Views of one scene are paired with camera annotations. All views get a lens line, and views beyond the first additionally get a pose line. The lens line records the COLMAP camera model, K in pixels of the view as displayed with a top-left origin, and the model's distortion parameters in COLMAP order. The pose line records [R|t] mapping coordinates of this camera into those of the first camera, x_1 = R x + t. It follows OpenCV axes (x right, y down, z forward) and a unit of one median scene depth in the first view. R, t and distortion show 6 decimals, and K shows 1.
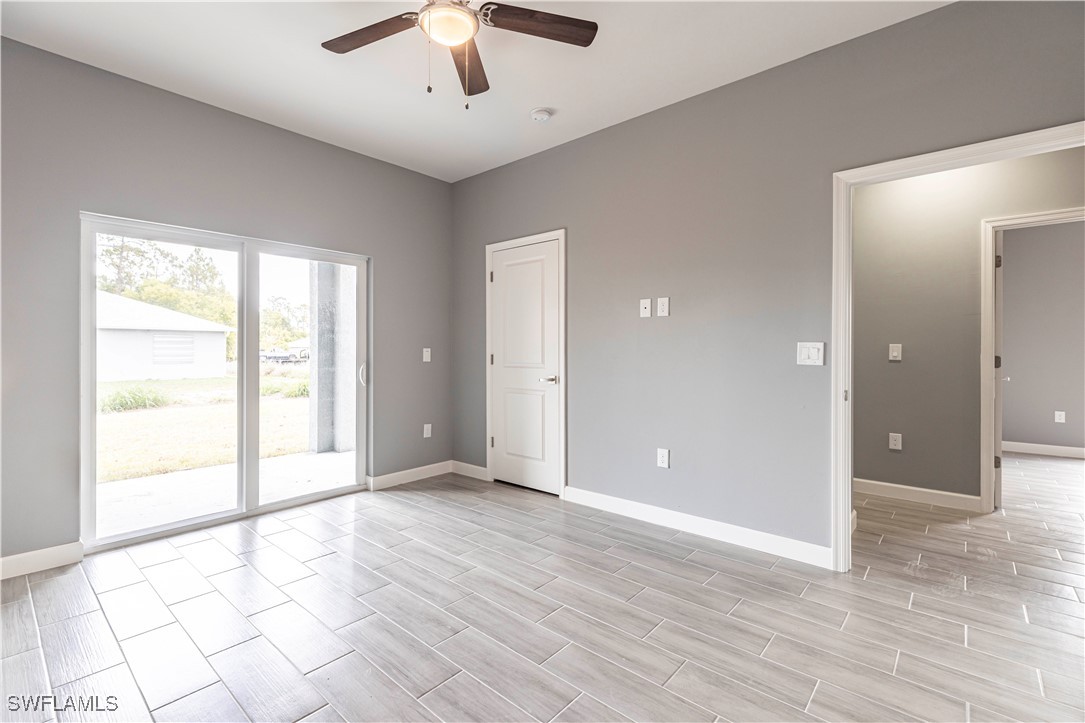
lens RADIAL K [[488.3, 0, 545.3], [0, 488.3, 358.6], [0, 0, 1]] dist [0.003276, -0.001694]
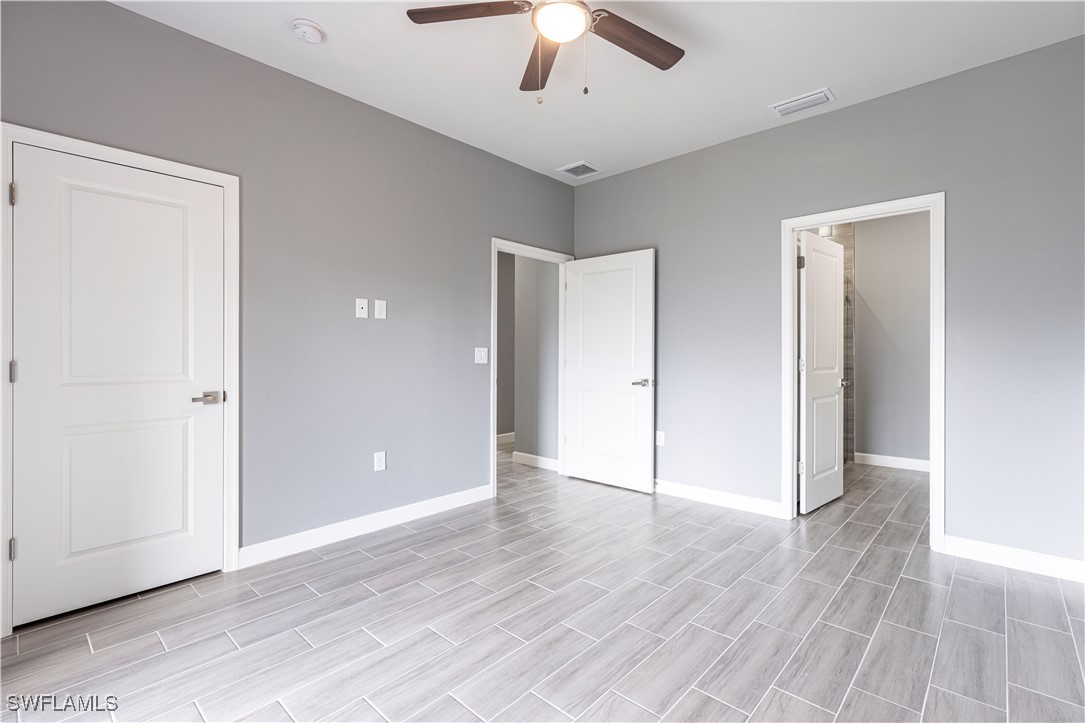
lens RADIAL K [[488.3, 0, 541.5], [0, 488.3, 359.4], [0, 0, 1]] dist [0.003276, -0.001694]
pose [[0.029223, -0.007981, 0.999541, -0.822004], [0.018798, 0.999796, 0.007433, -0.005710], [-0.999396, 0.018573, 0.029367, 0.706156]]
